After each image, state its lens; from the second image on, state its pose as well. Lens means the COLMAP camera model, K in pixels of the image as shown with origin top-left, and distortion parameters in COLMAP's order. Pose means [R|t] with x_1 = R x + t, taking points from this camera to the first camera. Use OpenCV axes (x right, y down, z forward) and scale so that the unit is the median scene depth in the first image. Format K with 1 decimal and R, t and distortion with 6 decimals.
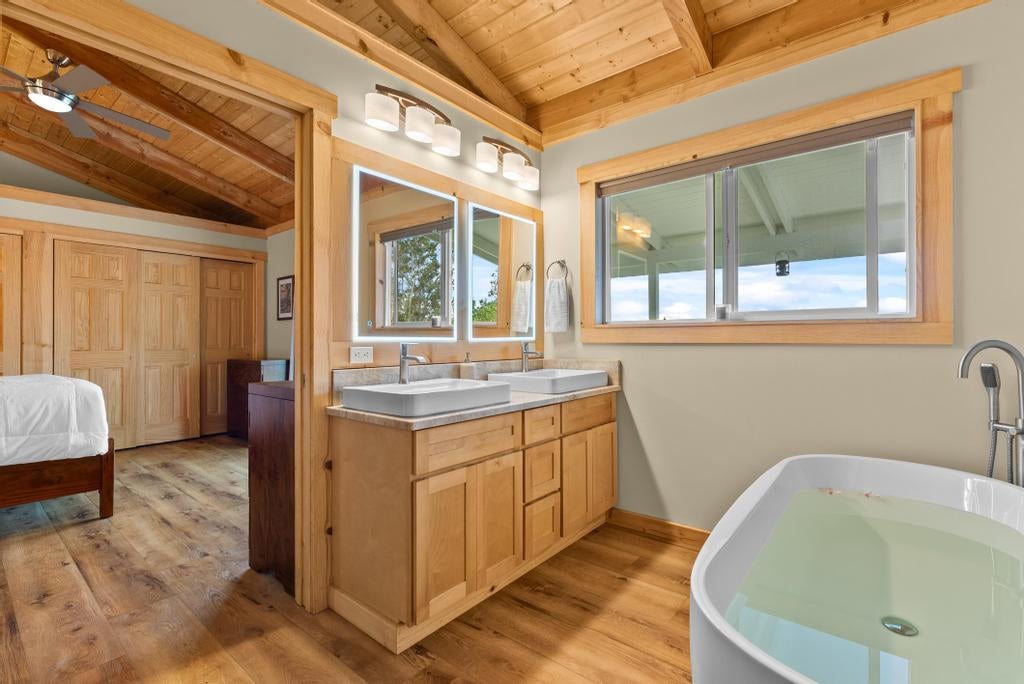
lens RADIAL K [[465.3, 0, 513.4], [0, 465.3, 341.1], [0, 0, 1]] dist [-0.002952, 0.000874]
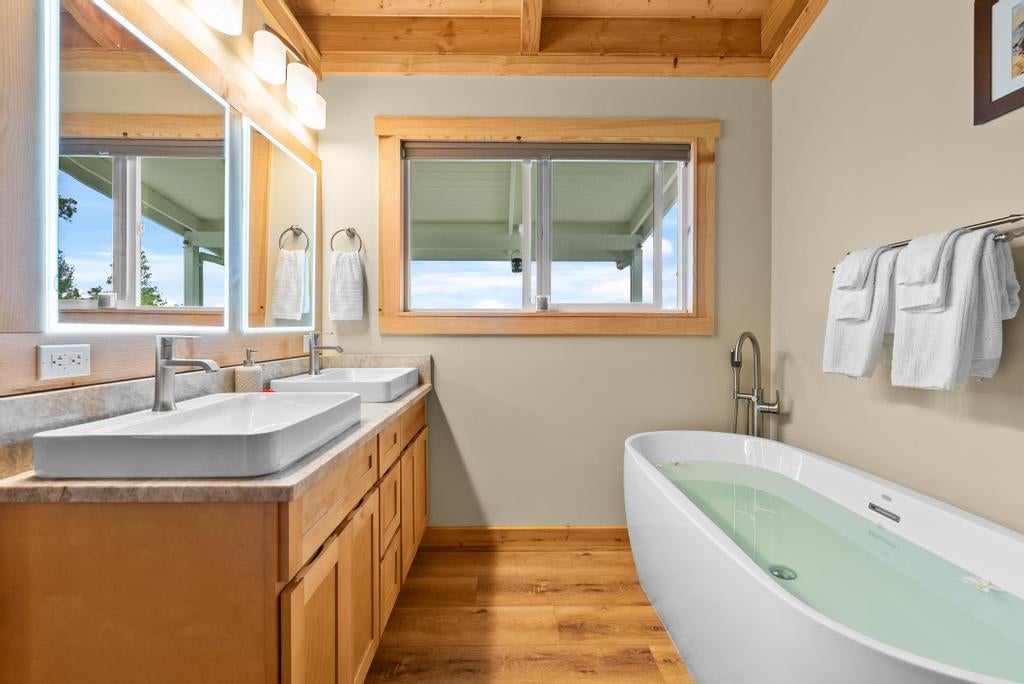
lens RADIAL K [[465.3, 0, 509.8], [0, 465.3, 336.1], [0, 0, 1]] dist [-0.002952, 0.000874]
pose [[0.768426, -0.005616, 0.639914, -0.235010], [-0.000963, 0.999950, 0.009932, -0.001289], [-0.639938, -0.008248, 0.768382, 0.278474]]
